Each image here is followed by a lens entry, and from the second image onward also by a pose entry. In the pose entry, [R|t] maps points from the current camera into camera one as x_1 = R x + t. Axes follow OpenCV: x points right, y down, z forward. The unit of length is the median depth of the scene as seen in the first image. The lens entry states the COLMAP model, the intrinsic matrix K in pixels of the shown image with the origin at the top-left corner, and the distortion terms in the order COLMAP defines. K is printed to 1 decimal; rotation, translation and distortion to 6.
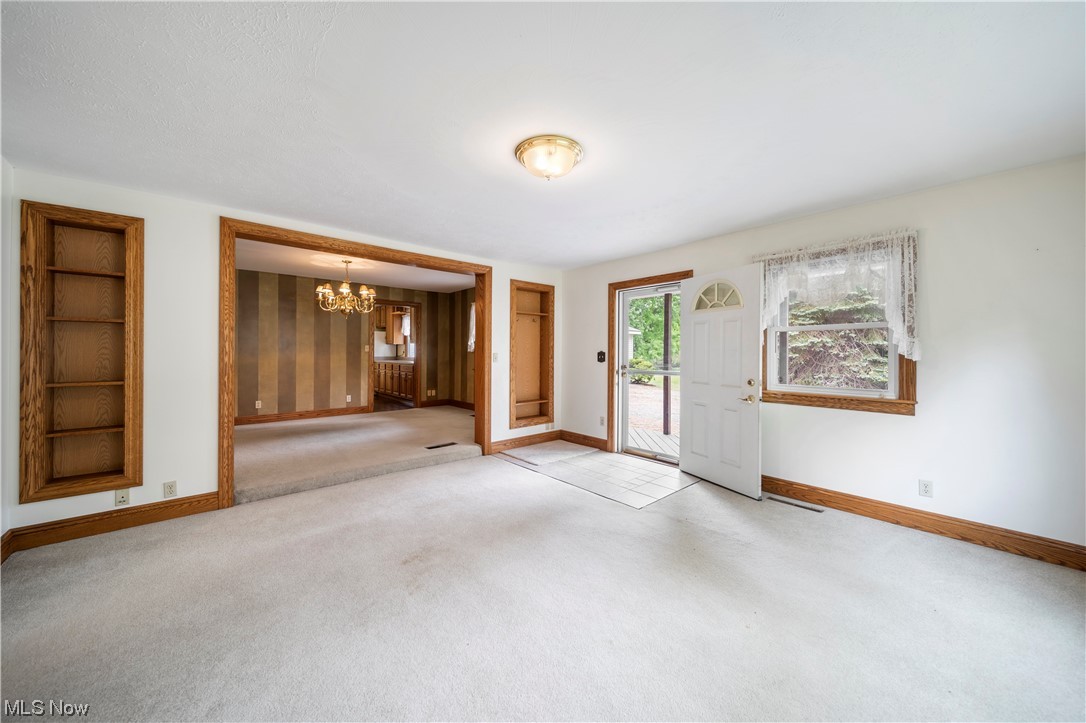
lens RADIAL K [[384.4, 0, 545.5], [0, 384.4, 353.2], [0, 0, 1]] dist [-0.000181, 0.000034]
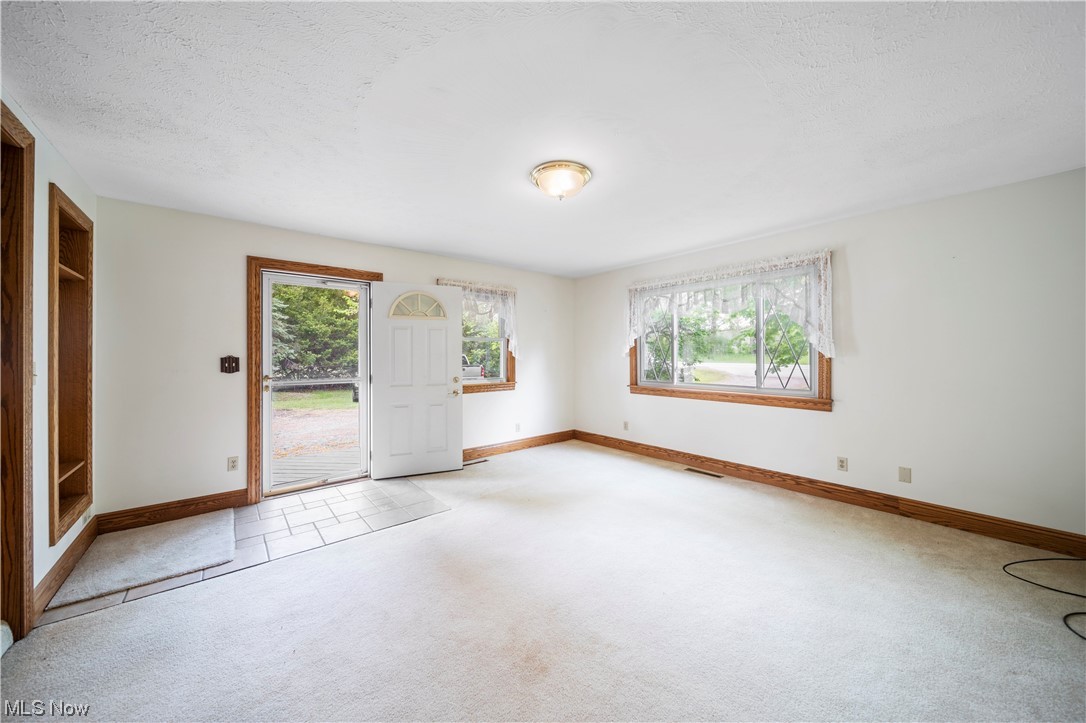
lens RADIAL K [[384.4, 0, 545.5], [0, 384.4, 353.2], [0, 0, 1]] dist [-0.000181, 0.000034]
pose [[0.018327, 0.003228, 0.999827, -0.645471], [0.007983, 0.999962, -0.003374, -0.004200], [-0.999800, 0.008043, 0.018300, 0.600769]]
